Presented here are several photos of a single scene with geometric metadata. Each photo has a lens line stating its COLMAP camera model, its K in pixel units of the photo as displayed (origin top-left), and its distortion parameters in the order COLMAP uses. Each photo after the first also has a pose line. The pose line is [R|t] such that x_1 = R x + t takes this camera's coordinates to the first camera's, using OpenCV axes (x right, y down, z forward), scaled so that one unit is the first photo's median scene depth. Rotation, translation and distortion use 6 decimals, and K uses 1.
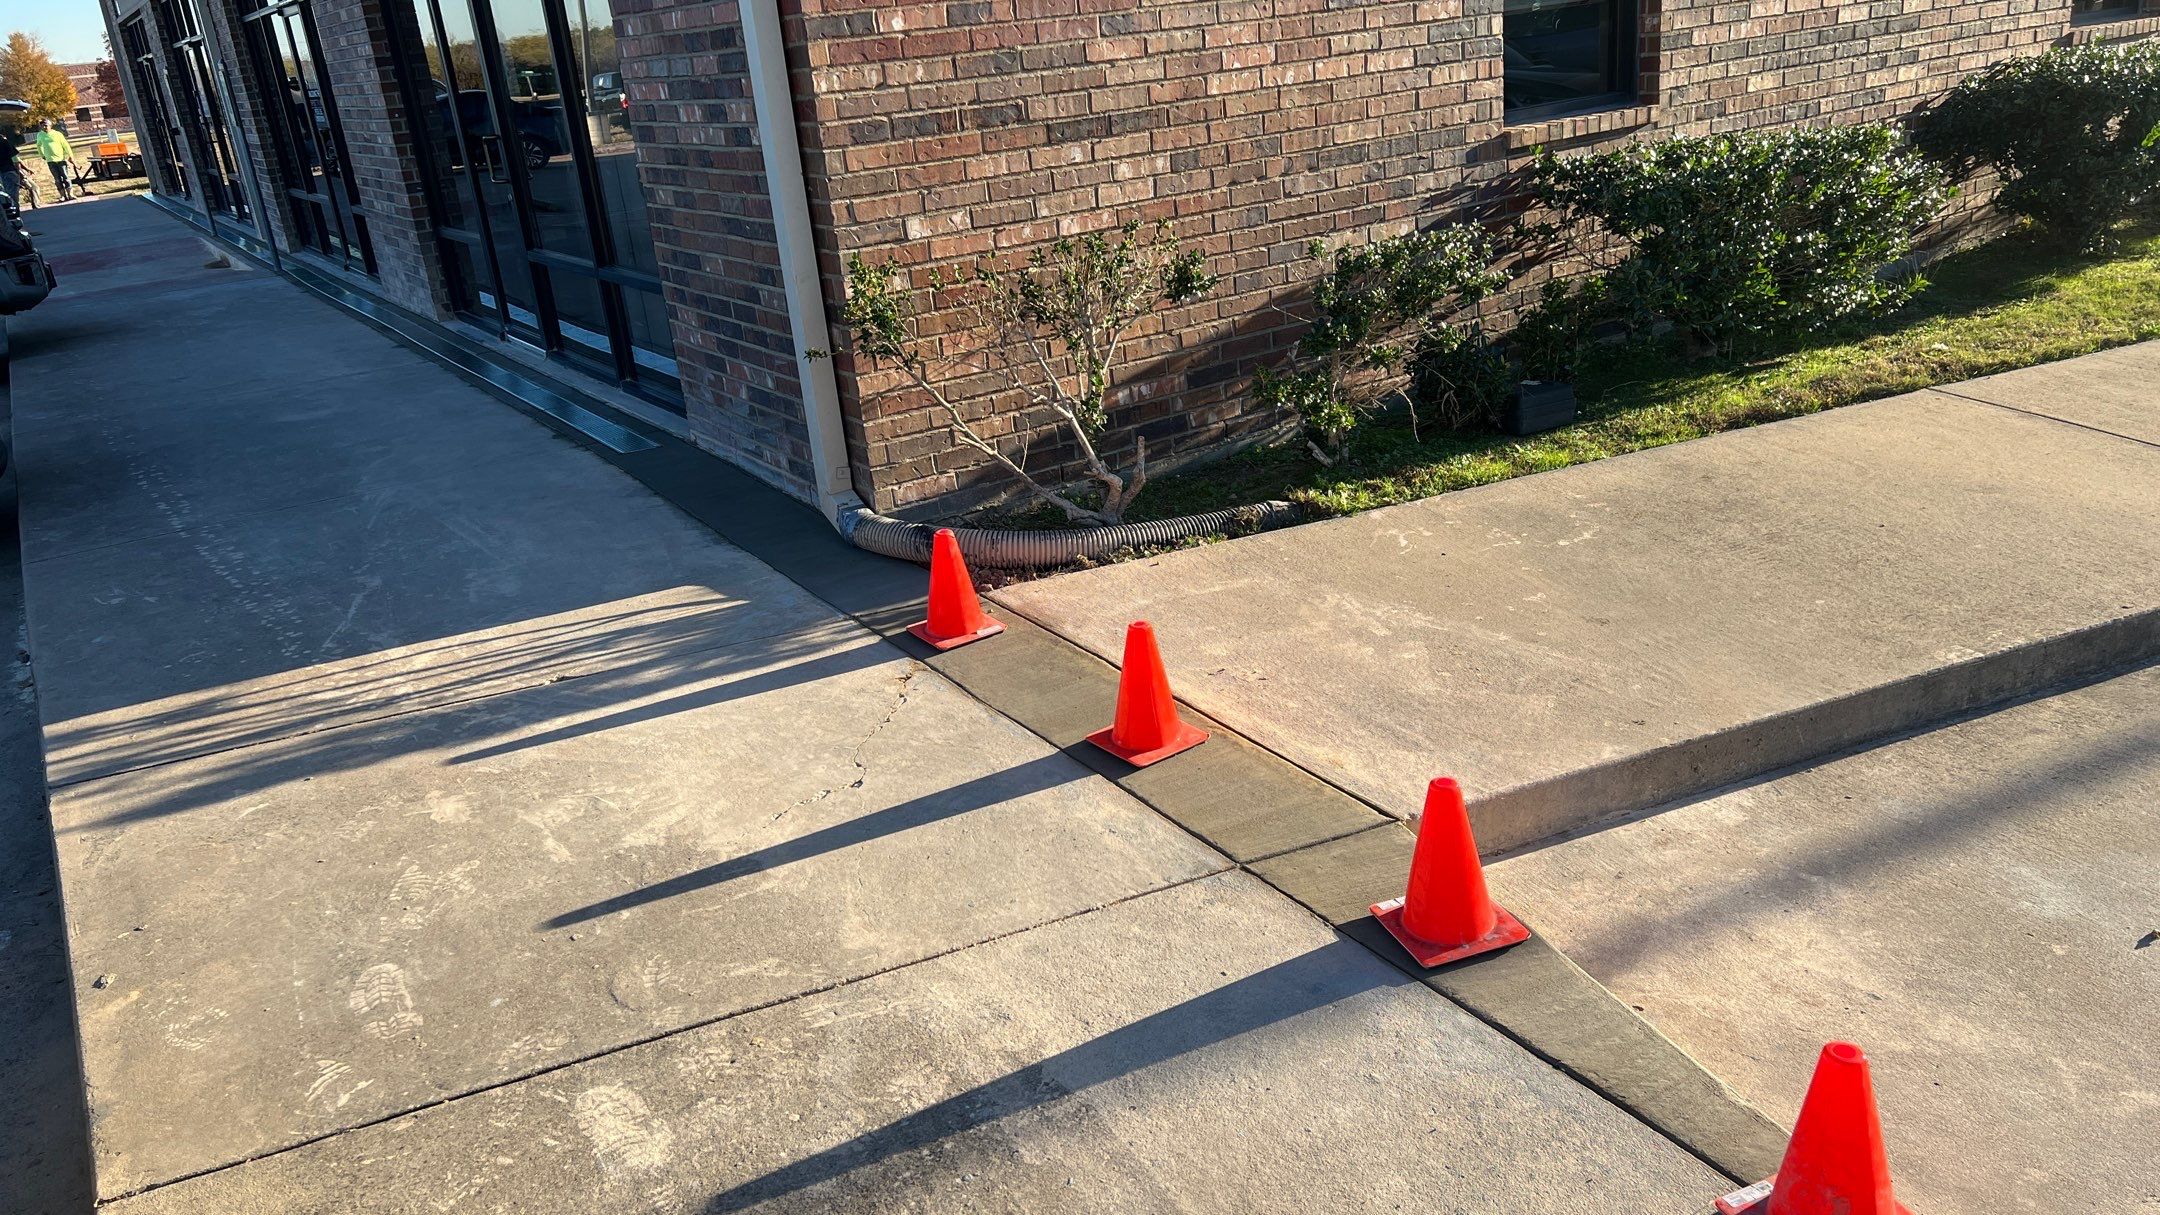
lens RADIAL K [[1631.7, 0, 1082.9], [0, 1631.7, 619.5], [0, 0, 1]] dist [0.061971, -0.063152]
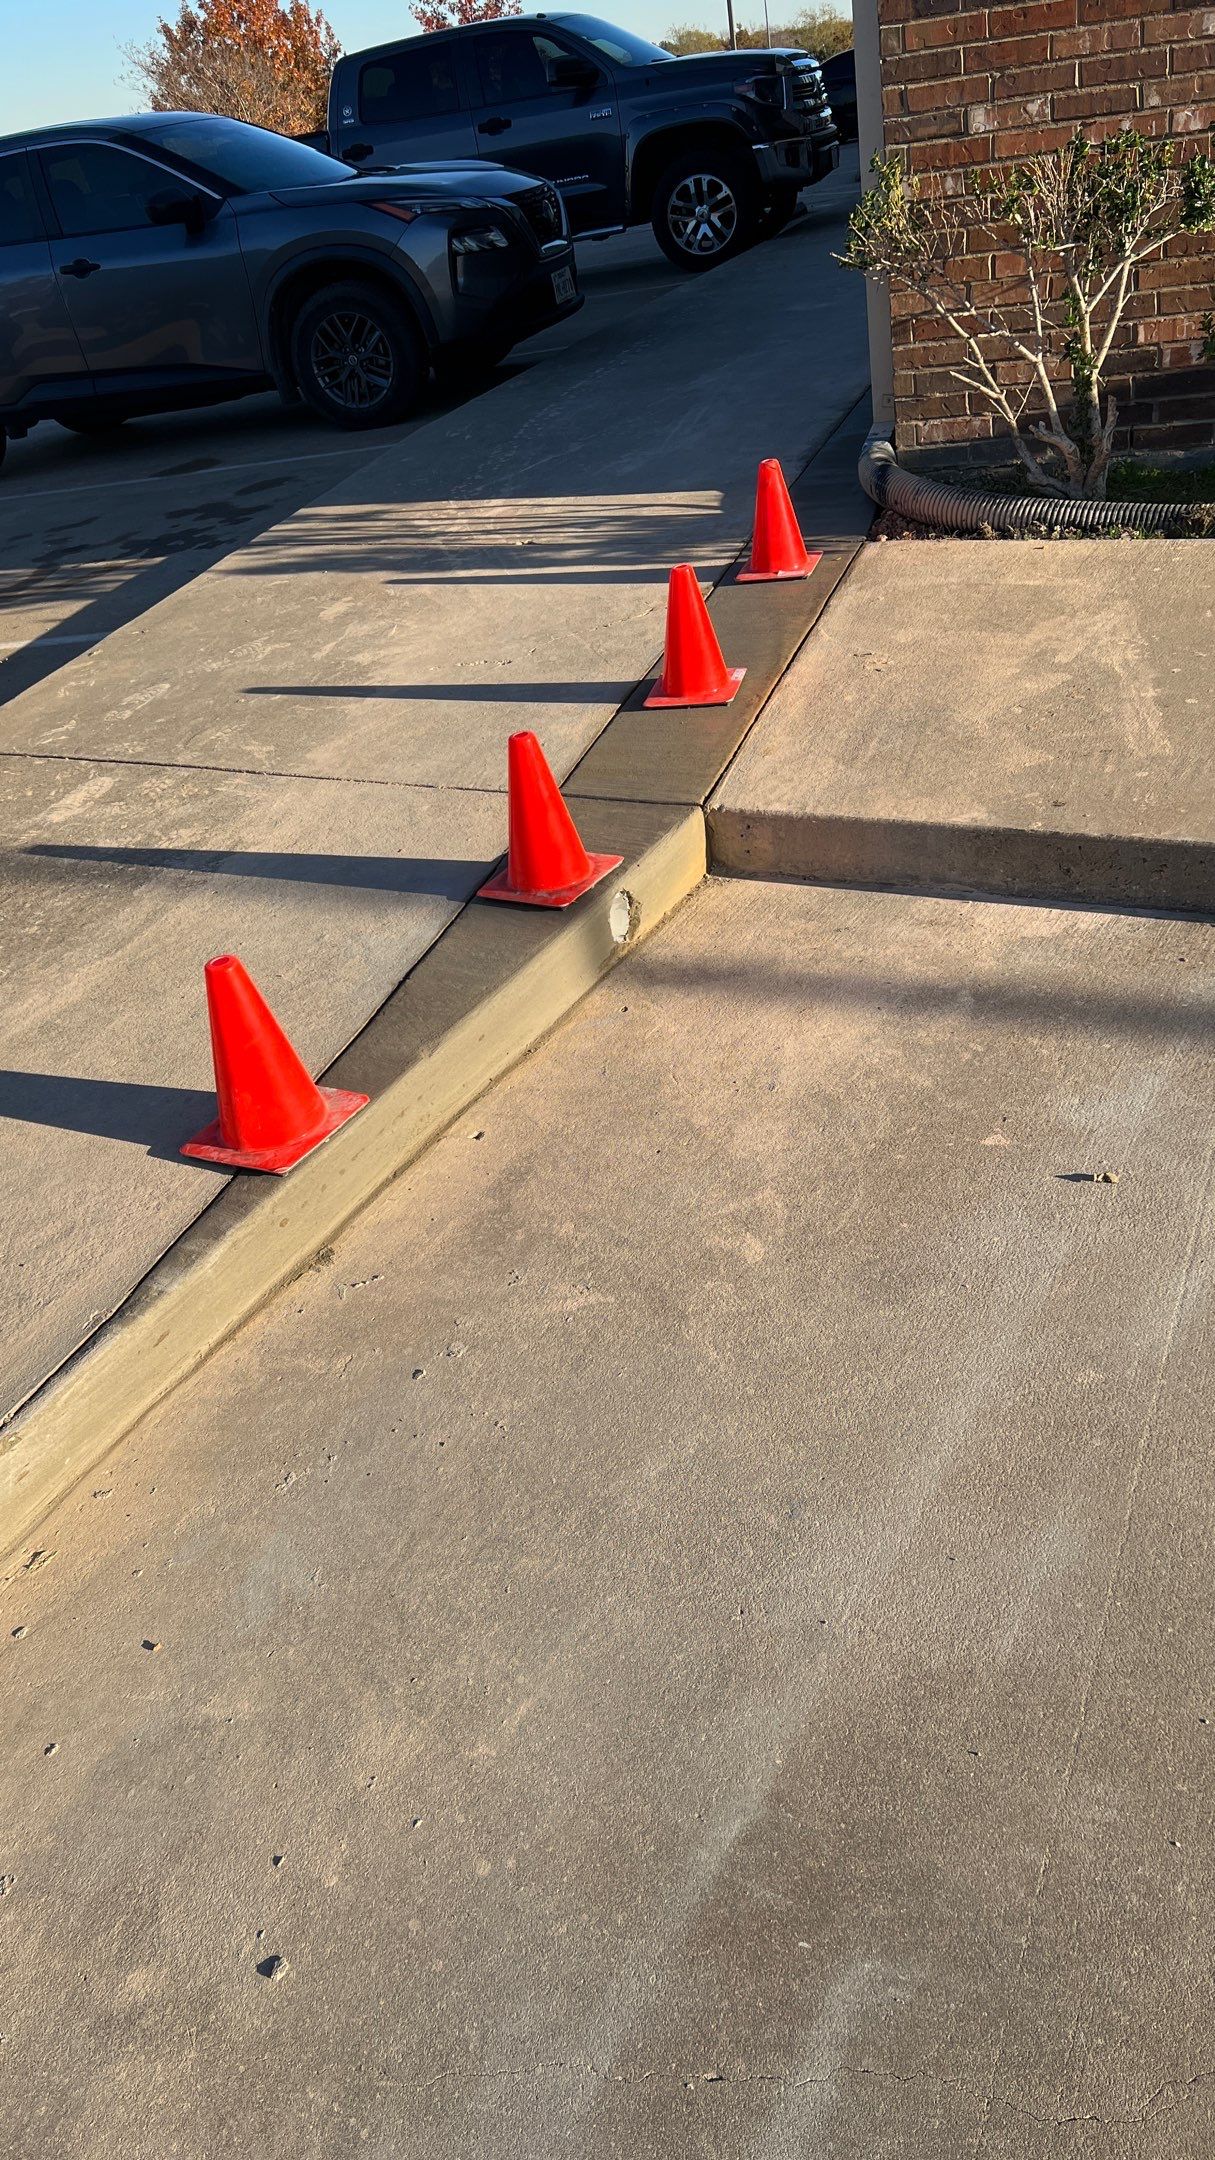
lens RADIAL K [[1631.7, 0, 613.1], [0, 1631.7, 1086.1], [0, 0, 1]] dist [0.061971, -0.063152]
pose [[0.635296, 0.405145, -0.657463, 0.663938], [-0.189466, 0.907088, 0.375892, -0.066041], [0.748667, -0.114236, 0.653030, 0.207592]]
